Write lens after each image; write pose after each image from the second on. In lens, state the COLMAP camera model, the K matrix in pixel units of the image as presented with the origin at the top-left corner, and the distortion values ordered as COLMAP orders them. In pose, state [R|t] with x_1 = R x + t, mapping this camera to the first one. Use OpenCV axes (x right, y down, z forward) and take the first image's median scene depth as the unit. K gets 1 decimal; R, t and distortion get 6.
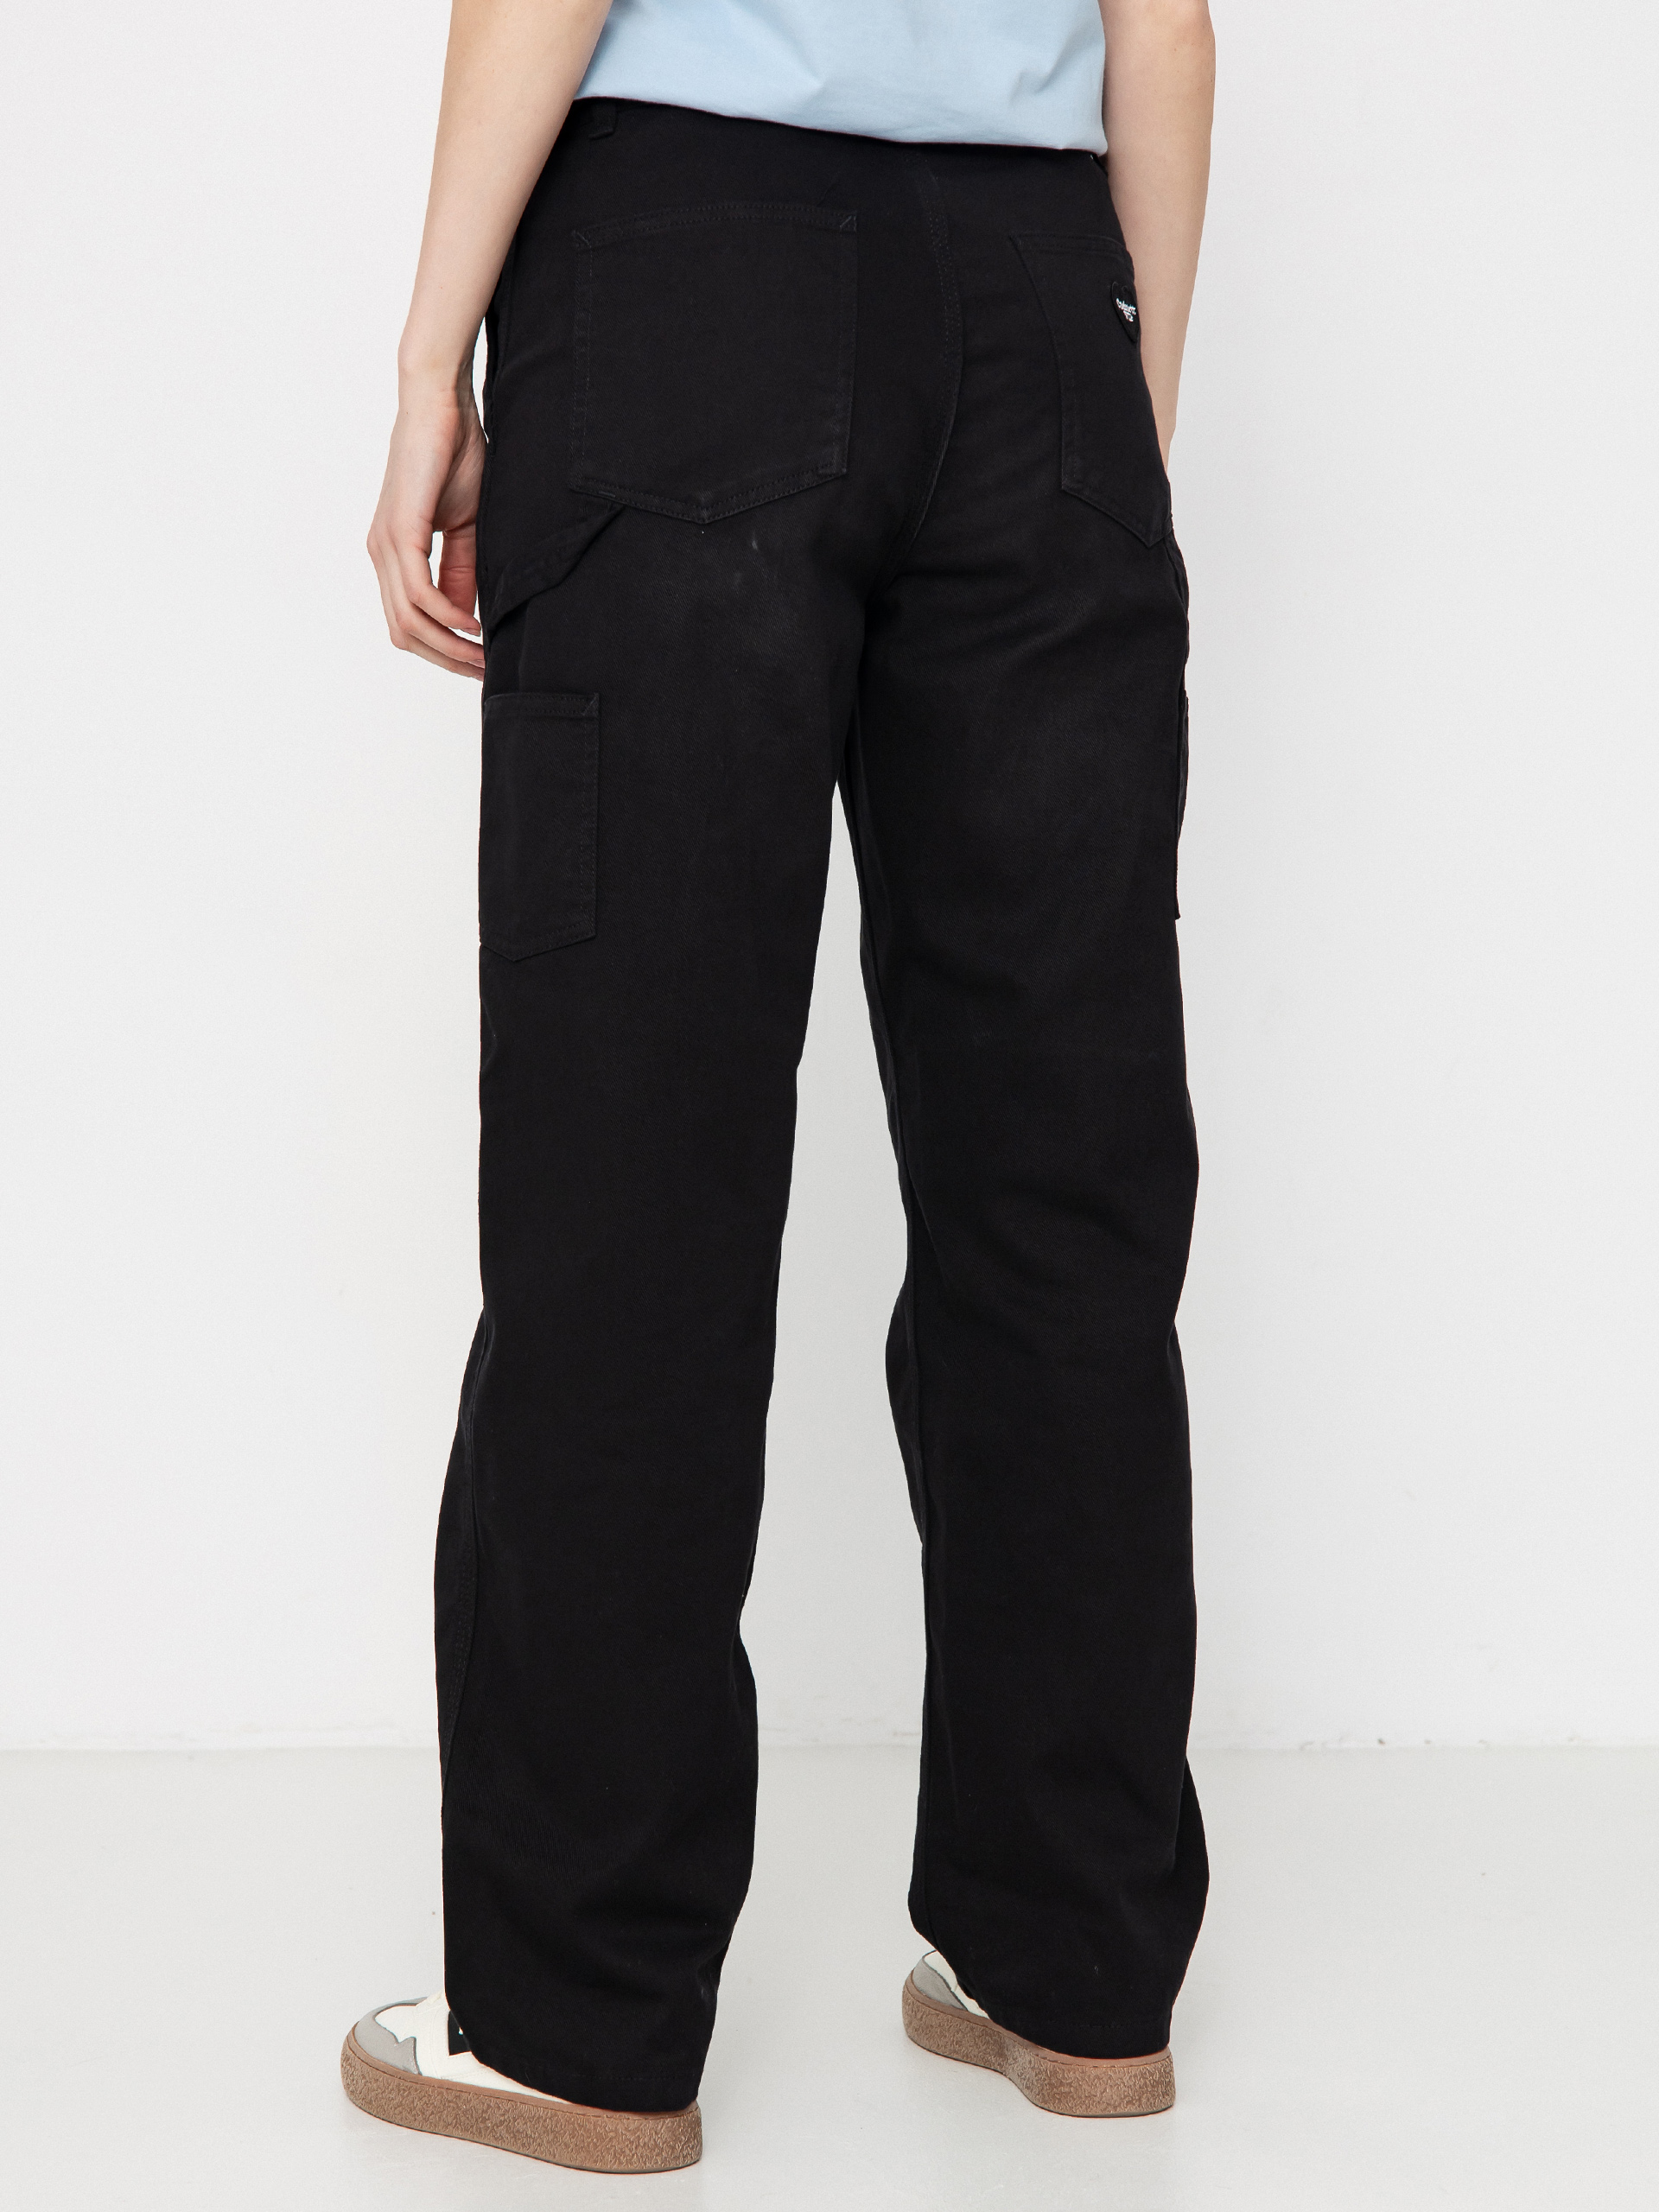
lens RADIAL K [[4323.7, 0, 836.1], [0, 4323.7, 1109.7], [0, 0, 1]] dist [-0.063275, 0.000000]
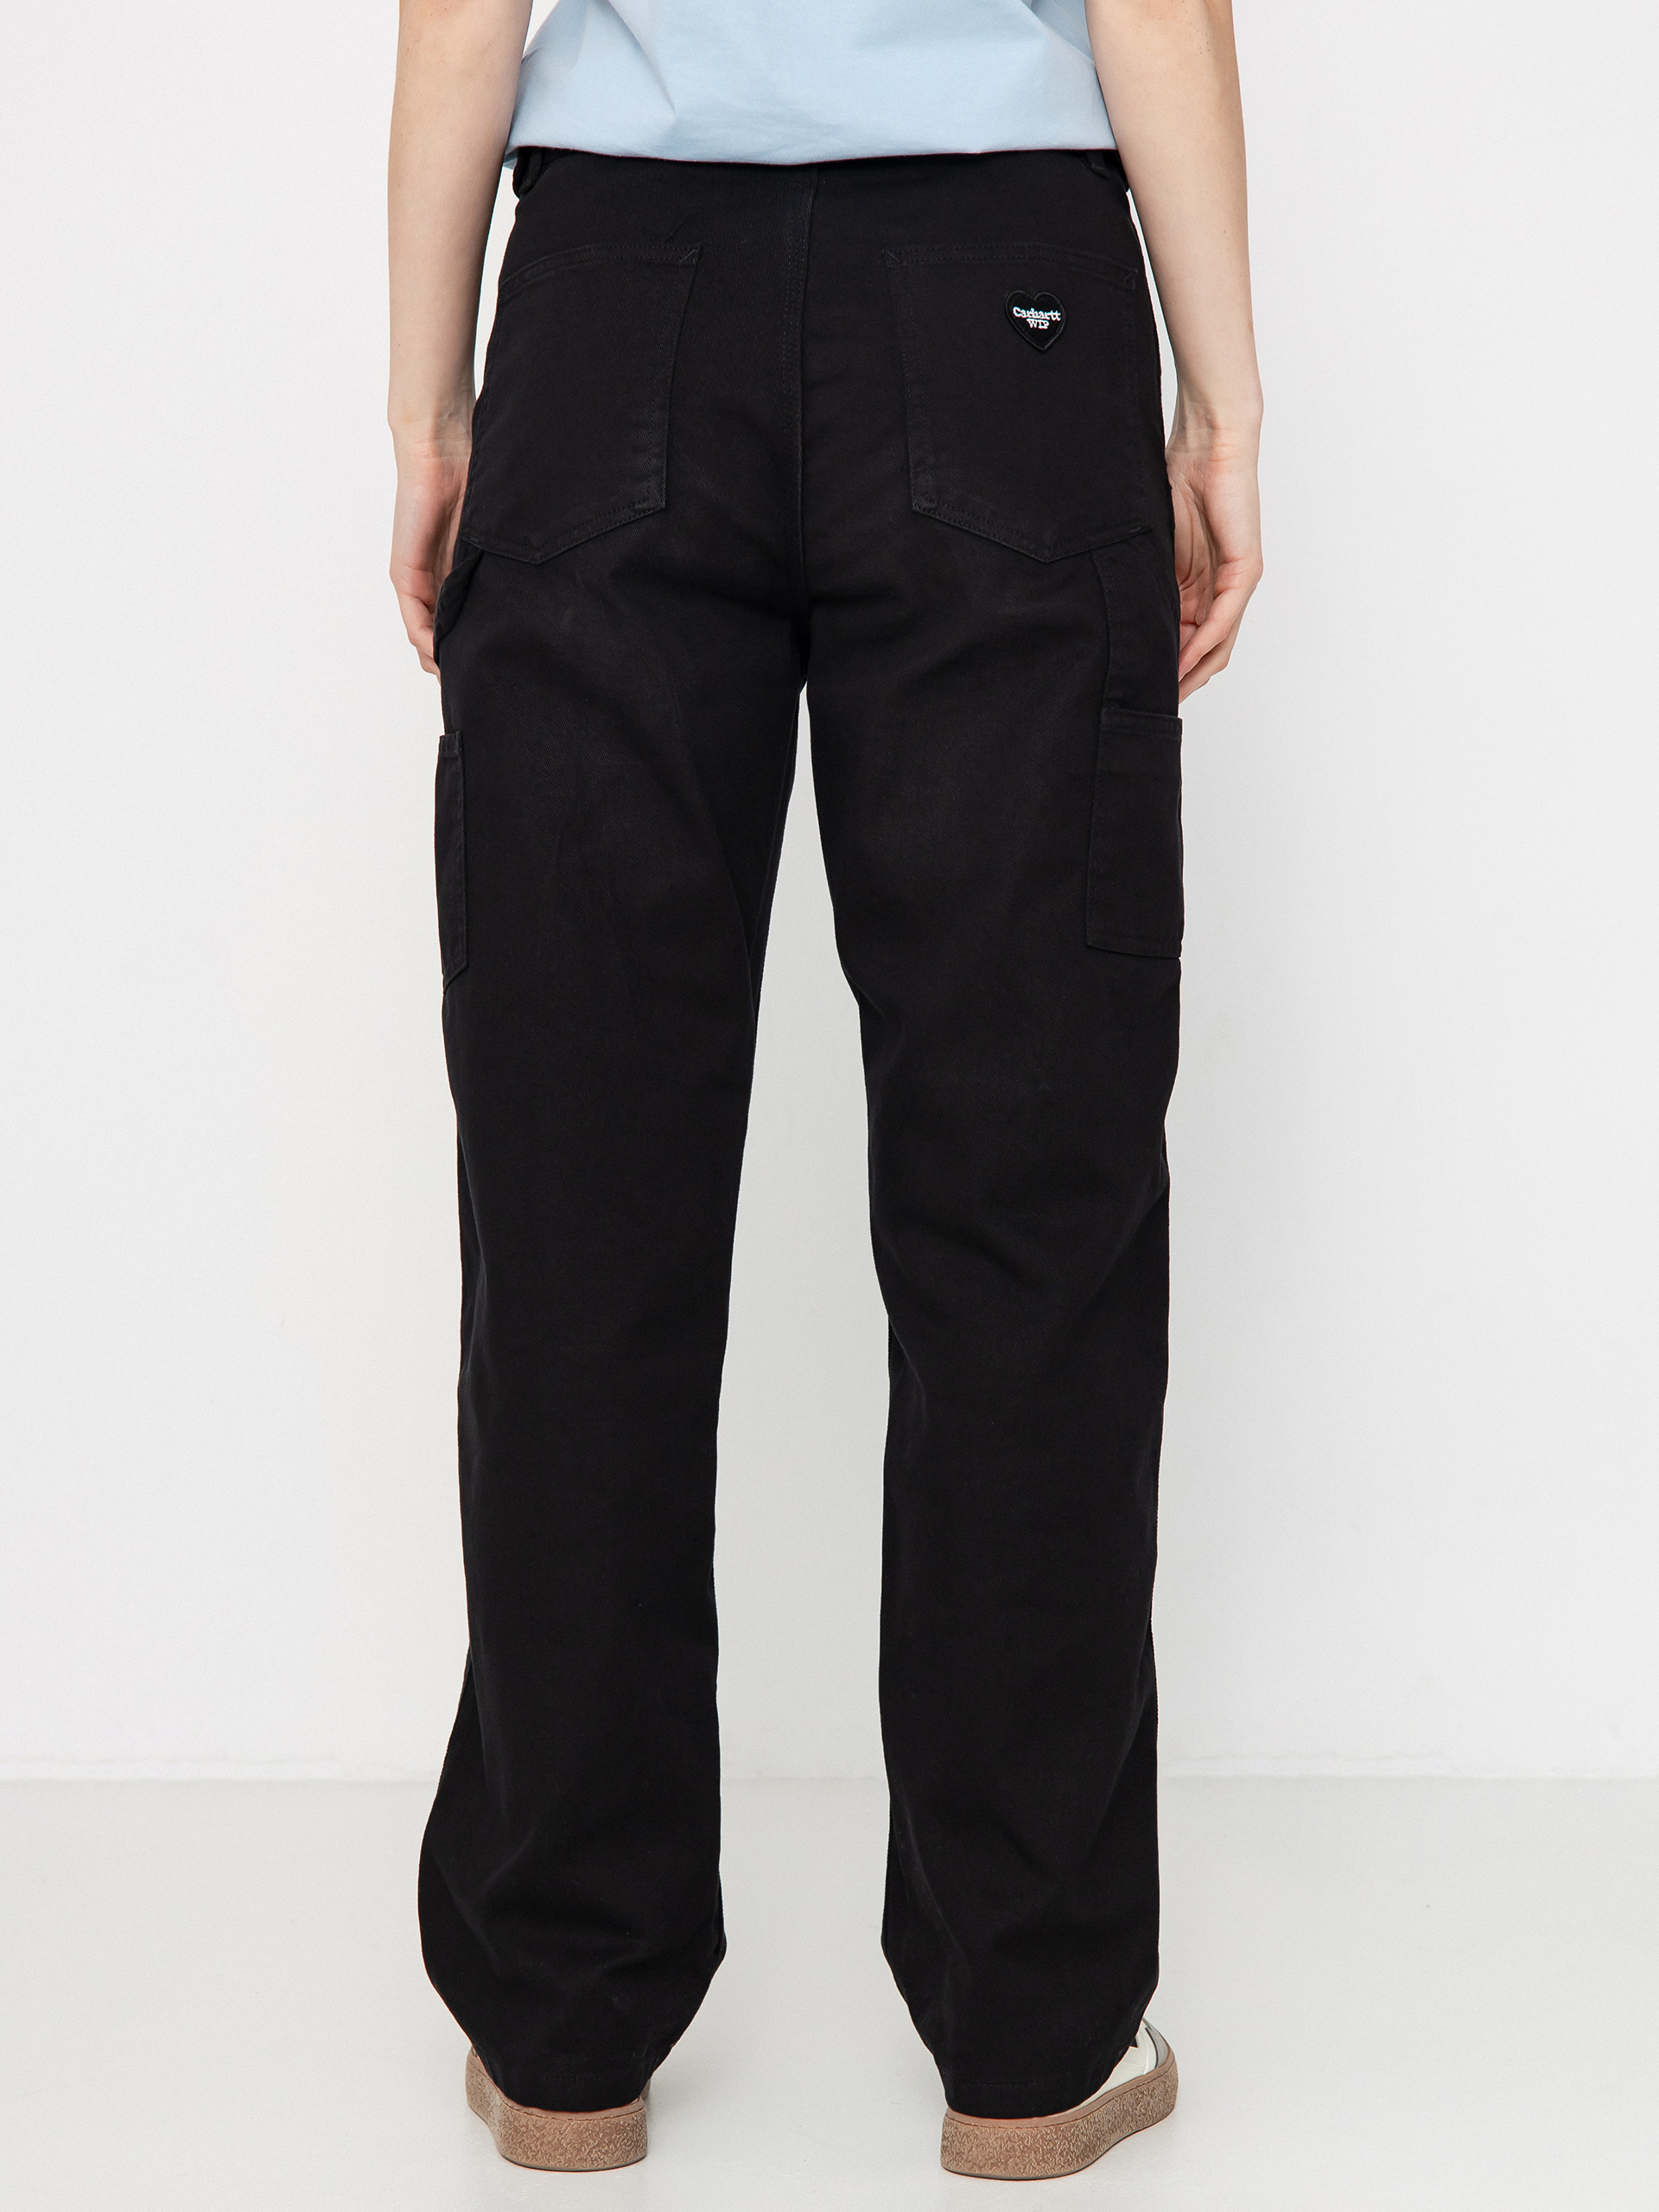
lens RADIAL K [[4323.7, 0, 835.1], [0, 4323.7, 1098.0], [0, 0, 1]] dist [-0.063275, 0.000000]
pose [[0.882654, 0.015357, -0.469772, 0.501073], [-0.012611, 0.999880, 0.008992, -0.019053], [0.469853, -0.002013, 0.882742, 0.128380]]
